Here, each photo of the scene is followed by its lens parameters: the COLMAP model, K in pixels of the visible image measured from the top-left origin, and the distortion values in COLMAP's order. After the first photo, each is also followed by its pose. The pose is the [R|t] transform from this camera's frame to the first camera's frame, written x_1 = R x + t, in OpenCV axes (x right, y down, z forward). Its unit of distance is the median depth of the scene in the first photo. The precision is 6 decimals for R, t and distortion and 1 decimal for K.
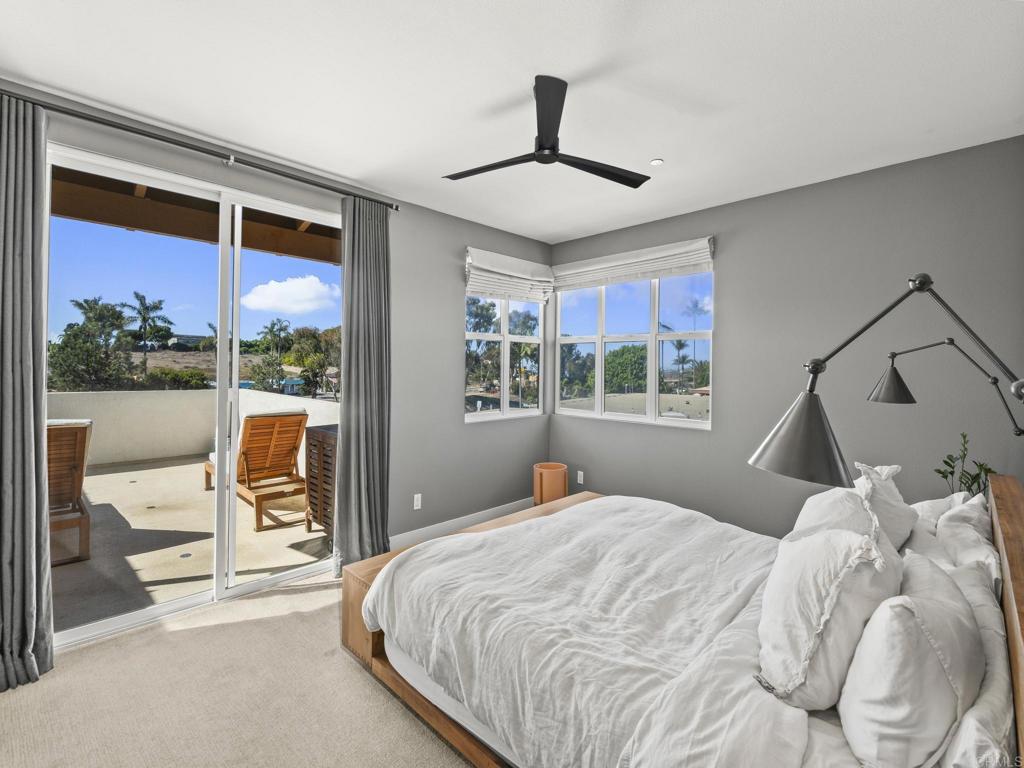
lens RADIAL K [[457.5, 0, 506.1], [0, 457.5, 382.2], [0, 0, 1]] dist [-0.005553, 0.000252]
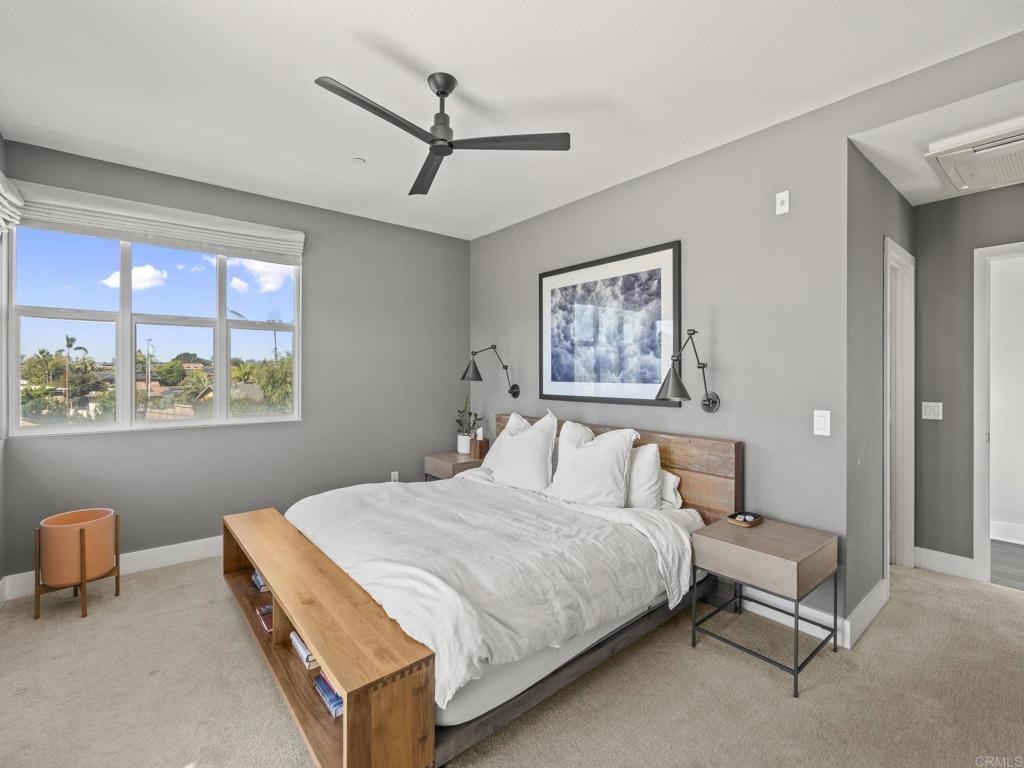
lens RADIAL K [[457.5, 0, 506.6], [0, 457.5, 375.1], [0, 0, 1]] dist [-0.005553, 0.000252]
pose [[0.092209, -0.014213, 0.995638, -0.449282], [0.024322, 0.999632, 0.012017, 0.002335], [-0.995443, 0.023108, 0.092521, 0.372383]]
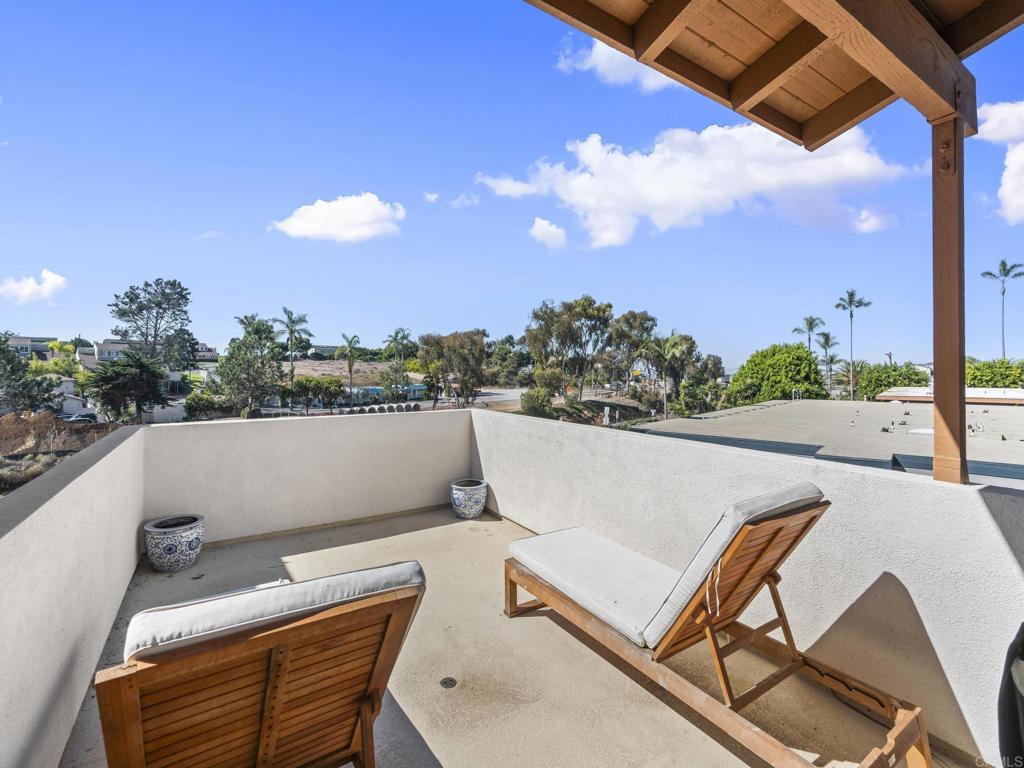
lens RADIAL K [[457.5, 0, 512.5], [0, 457.5, 376.8], [0, 0, 1]] dist [-0.005553, 0.000252]
pose [[0.977253, -0.010083, -0.211838, -0.030402], [0.005650, 0.999752, -0.021525, -0.001533], [0.212003, 0.019838, 0.977068, 0.027336]]
